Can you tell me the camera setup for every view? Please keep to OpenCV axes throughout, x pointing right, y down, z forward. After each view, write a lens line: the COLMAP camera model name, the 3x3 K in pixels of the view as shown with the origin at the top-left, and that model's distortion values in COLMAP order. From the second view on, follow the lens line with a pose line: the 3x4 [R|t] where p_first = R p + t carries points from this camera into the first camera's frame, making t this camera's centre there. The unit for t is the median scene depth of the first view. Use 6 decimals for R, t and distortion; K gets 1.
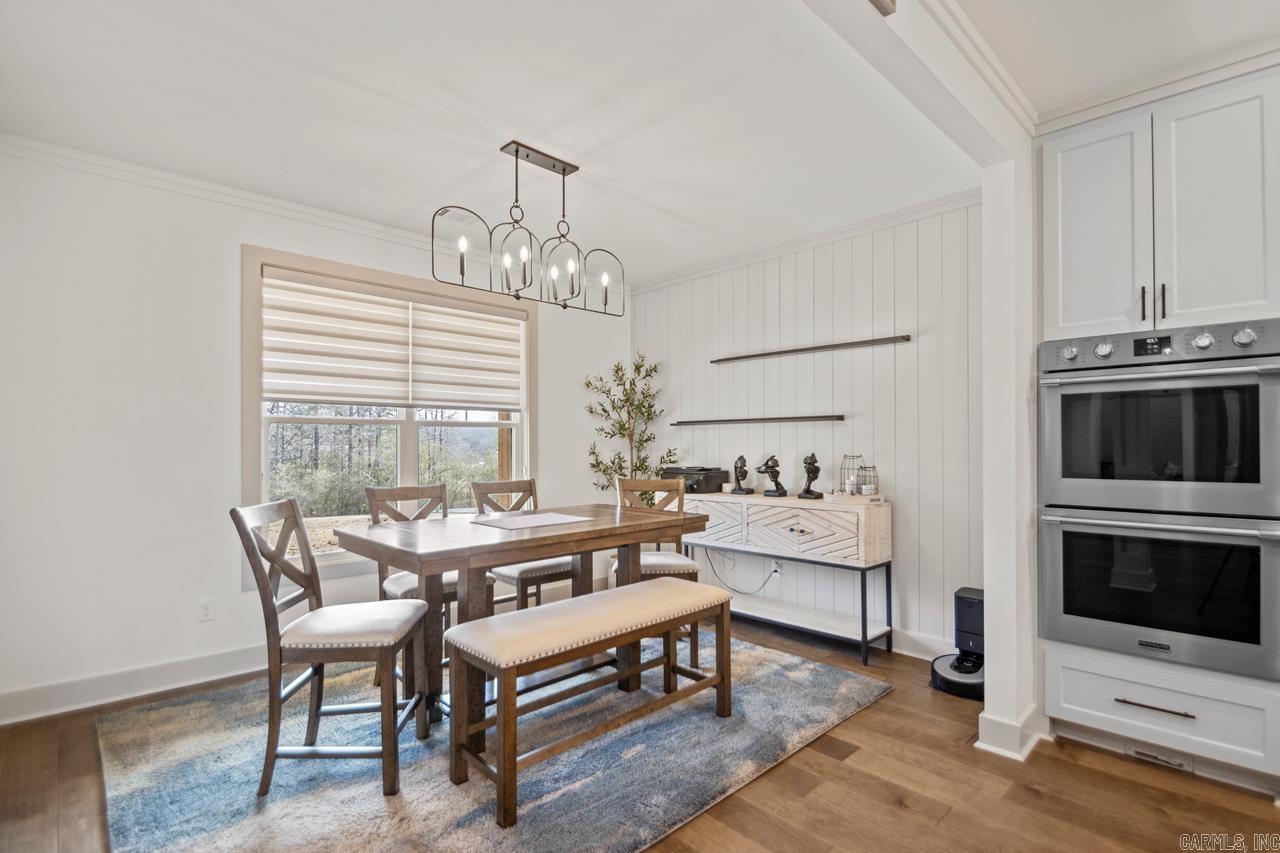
lens RADIAL K [[602.0, 0, 647.7], [0, 602.0, 440.7], [0, 0, 1]] dist [0.011404, -0.015283]
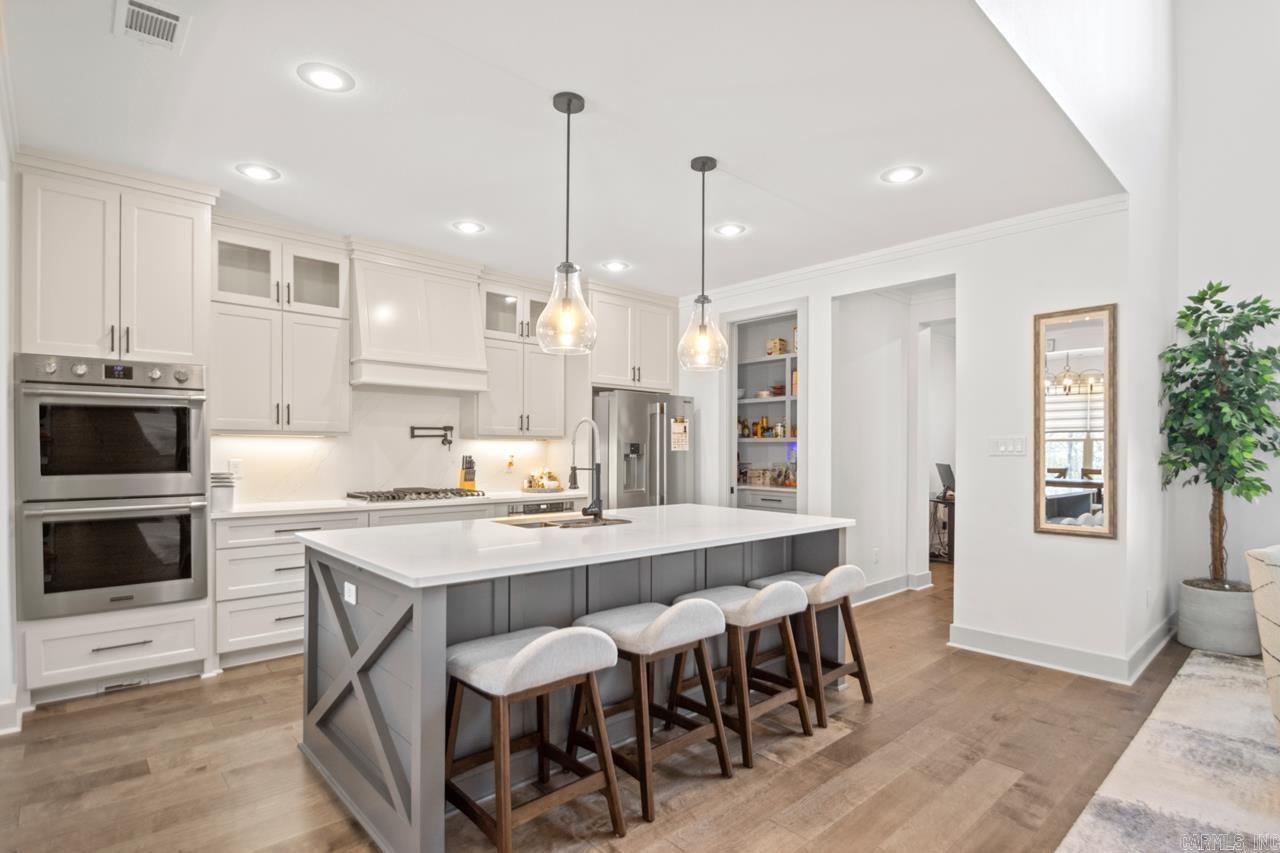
lens RADIAL K [[637.6, 0, 655.5], [0, 637.6, 453.1], [0, 0, 1]] dist [0.004287, -0.014968]
pose [[0.013740, -0.004192, 0.999897, -0.311816], [-0.007331, 0.999964, 0.004293, 0.002688], [-0.999879, -0.007389, 0.013709, -0.112767]]
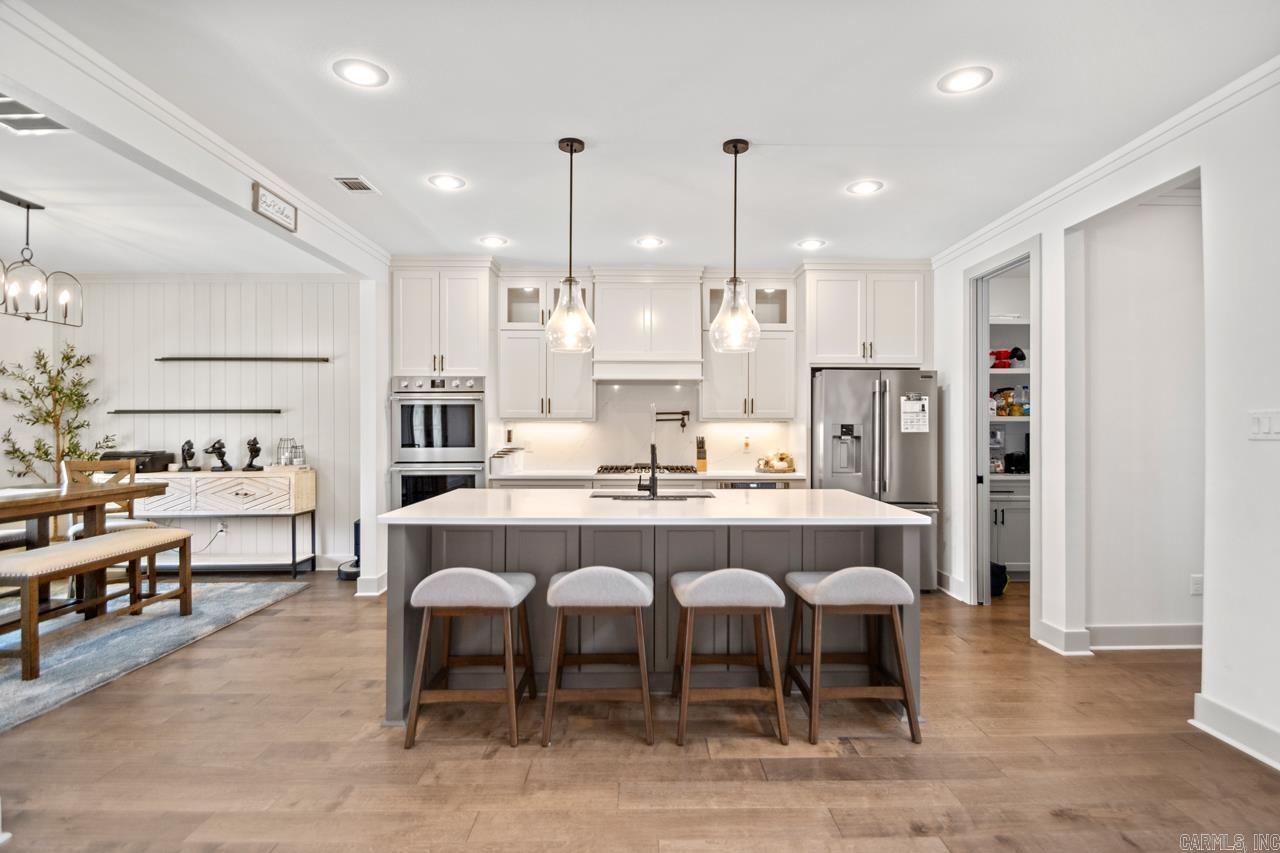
lens RADIAL K [[637.6, 0, 655.8], [0, 637.6, 429.9], [0, 0, 1]] dist [0.004287, -0.014968]
pose [[0.676841, -0.000478, 0.736129, -0.168084], [-0.003466, 0.999987, 0.003836, -0.004438], [-0.736121, -0.005148, 0.676830, -0.625831]]
